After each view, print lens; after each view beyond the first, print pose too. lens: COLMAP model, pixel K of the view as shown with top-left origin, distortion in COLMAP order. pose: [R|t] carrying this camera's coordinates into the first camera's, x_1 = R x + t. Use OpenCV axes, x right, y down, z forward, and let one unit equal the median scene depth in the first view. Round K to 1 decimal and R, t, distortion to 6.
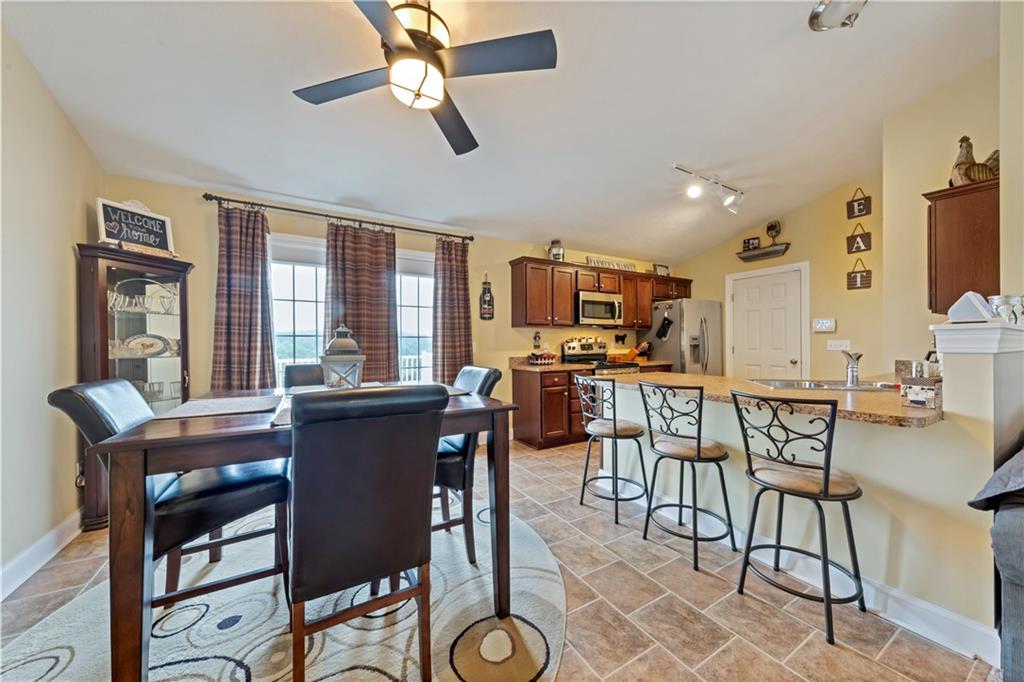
lens RADIAL K [[358.9, 0, 506.5], [0, 358.9, 340.0], [0, 0, 1]] dist [-0.015657, -0.001624]
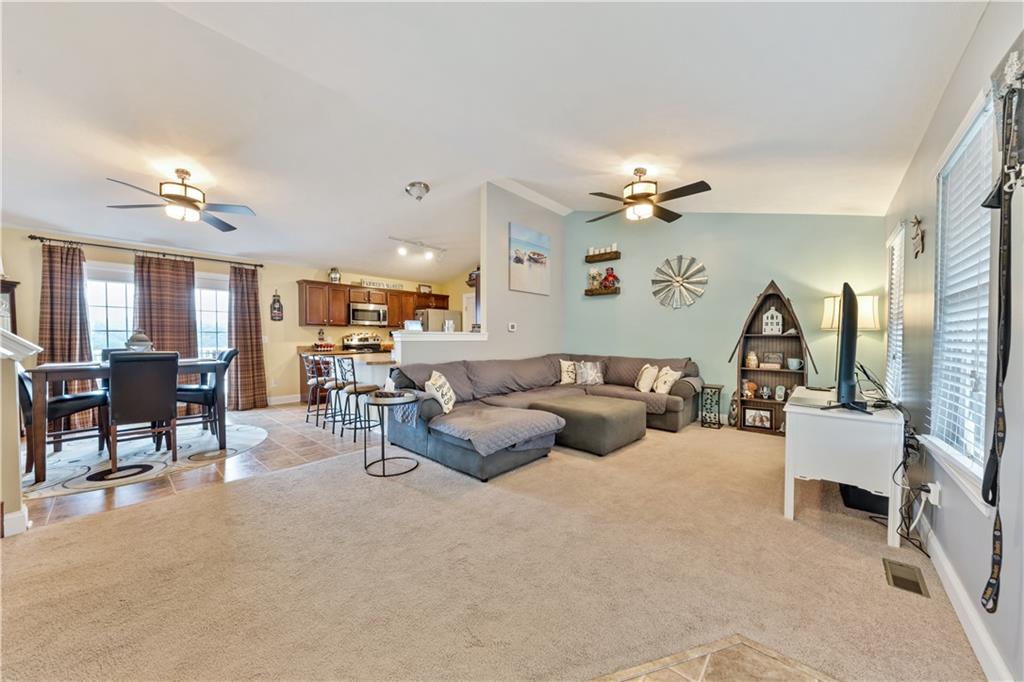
lens RADIAL K [[358.9, 0, 526.3], [0, 358.9, 344.2], [0, 0, 1]] dist [-0.015657, -0.001624]
pose [[0.942141, -0.002621, 0.335206, 0.467146], [-0.005364, 0.999724, 0.022893, 0.000639], [-0.335174, -0.023367, 0.941867, -0.799031]]
